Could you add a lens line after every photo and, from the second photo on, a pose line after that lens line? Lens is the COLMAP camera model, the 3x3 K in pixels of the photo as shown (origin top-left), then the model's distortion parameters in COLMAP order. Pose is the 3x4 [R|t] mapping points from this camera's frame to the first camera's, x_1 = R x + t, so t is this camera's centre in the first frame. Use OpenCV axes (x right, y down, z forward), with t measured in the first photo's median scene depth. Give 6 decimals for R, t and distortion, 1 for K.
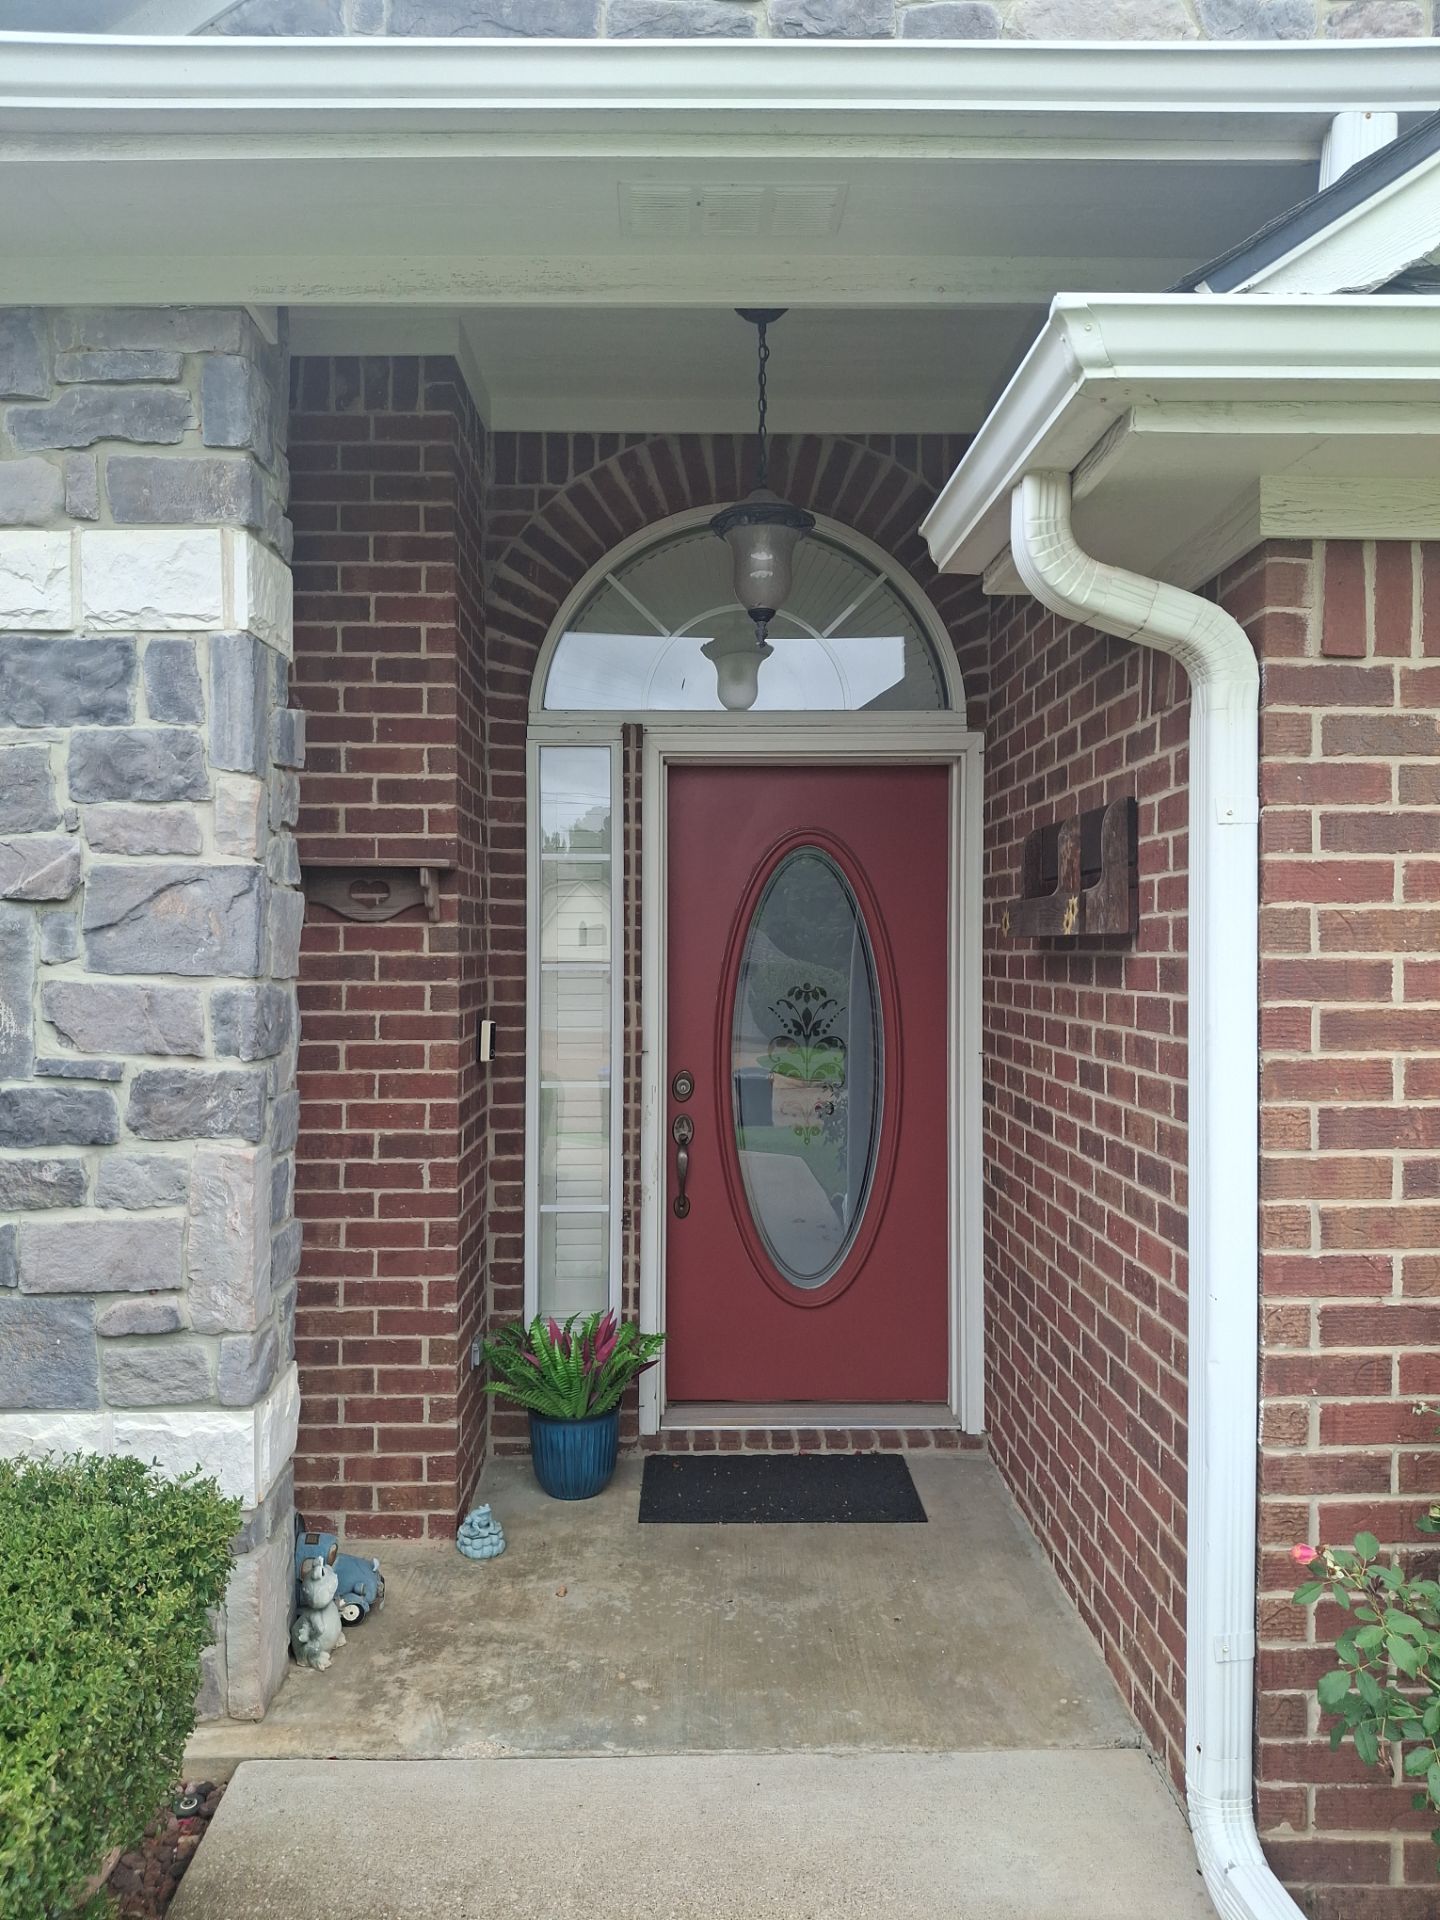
lens RADIAL K [[1431.3, 0, 707.1], [0, 1431.3, 962.8], [0, 0, 1]] dist [0.000690, -0.029263]
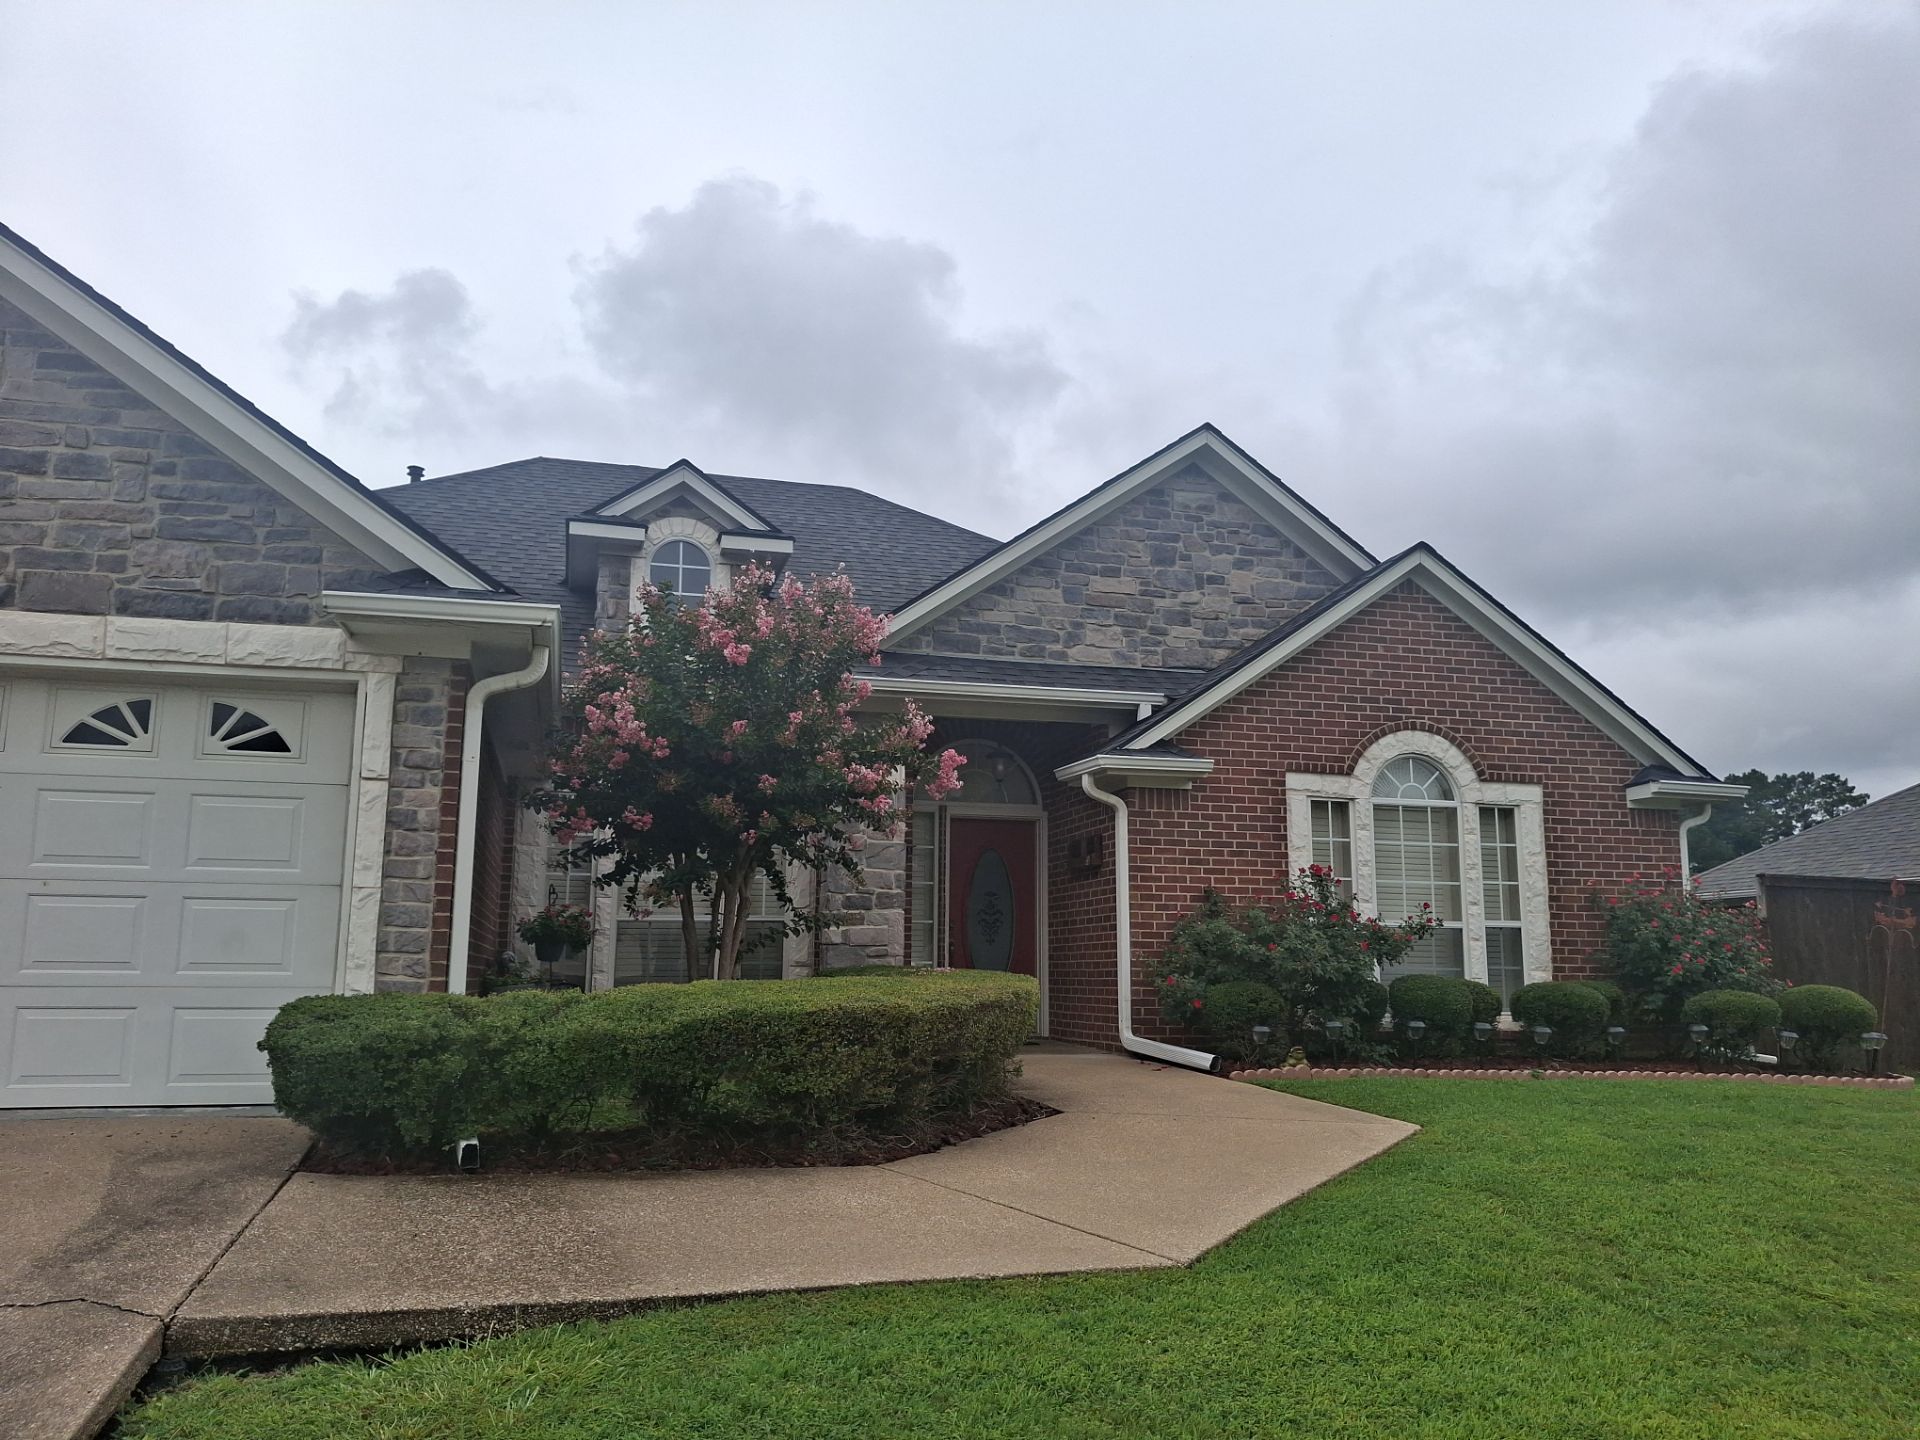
lens RADIAL K [[1431.3, 0, 953.6], [0, 1431.3, 713.8], [0, 0, 1]] dist [0.000690, -0.029263]
pose [[0.969810, 0.049303, 0.238825, -1.209424], [-0.002799, 0.981535, -0.191260, 0.364742], [-0.243844, 0.184818, 0.952041, -3.139379]]
